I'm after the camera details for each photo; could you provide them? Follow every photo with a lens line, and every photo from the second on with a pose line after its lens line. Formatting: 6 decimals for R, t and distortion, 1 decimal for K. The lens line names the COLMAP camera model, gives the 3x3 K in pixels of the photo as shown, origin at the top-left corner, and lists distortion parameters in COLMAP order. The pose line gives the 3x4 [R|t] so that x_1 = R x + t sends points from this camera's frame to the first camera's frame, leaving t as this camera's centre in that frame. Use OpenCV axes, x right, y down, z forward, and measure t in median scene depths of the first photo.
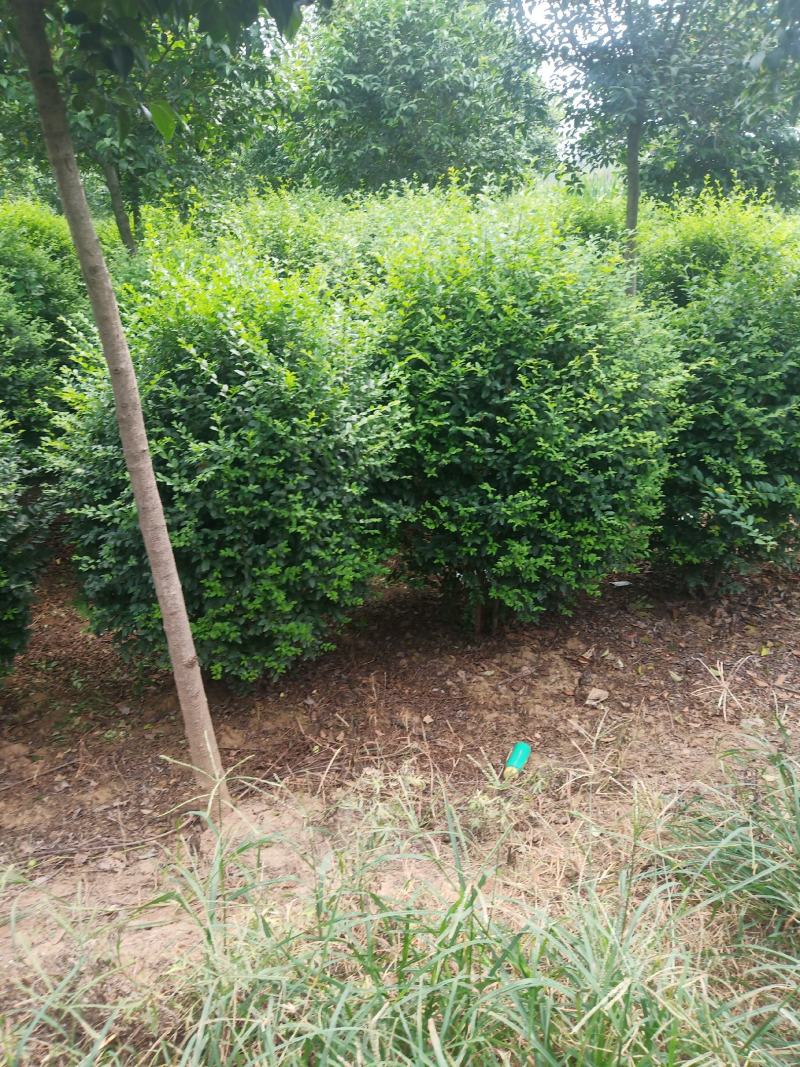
lens RADIAL K [[859.1, 0, 398.3], [0, 859.1, 533.3], [0, 0, 1]] dist [-0.006585, -0.011322]
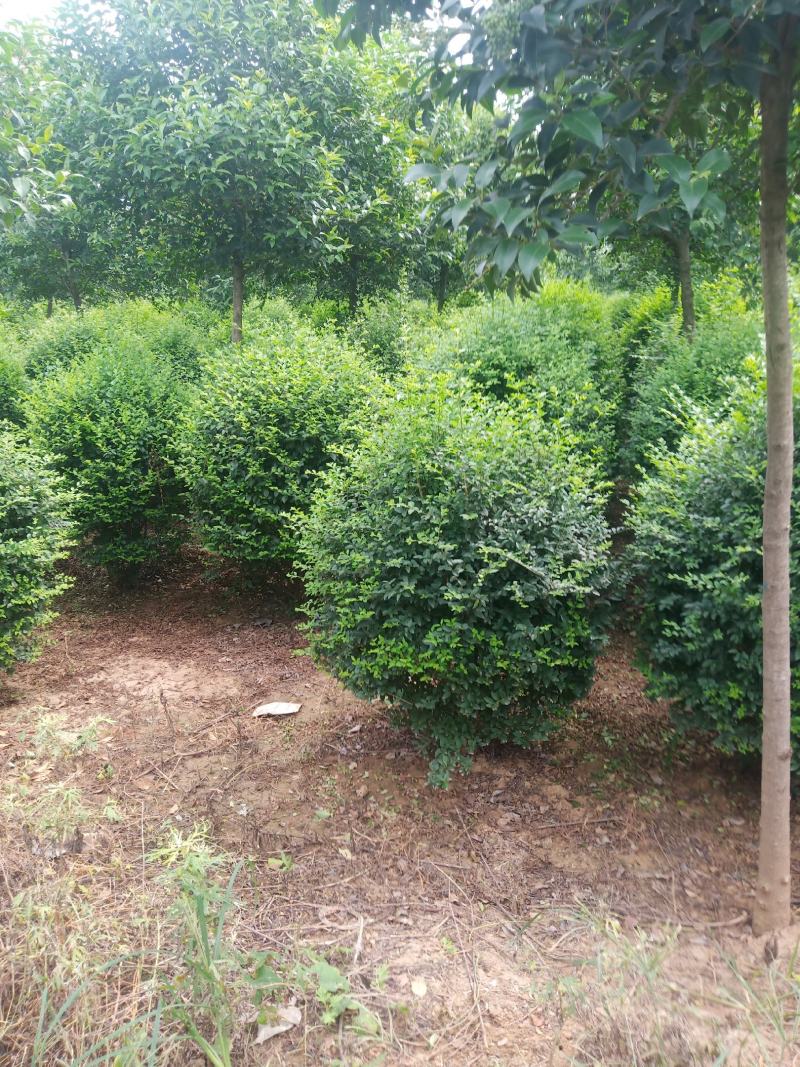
lens RADIAL K [[859.1, 0, 398.6], [0, 859.1, 532.7], [0, 0, 1]] dist [-0.006585, -0.011322]
pose [[0.859841, 0.131113, -0.493440, -0.145376], [-0.169445, 0.984968, -0.033547, 0.010889], [0.481625, 0.112457, 0.869132, -0.042734]]
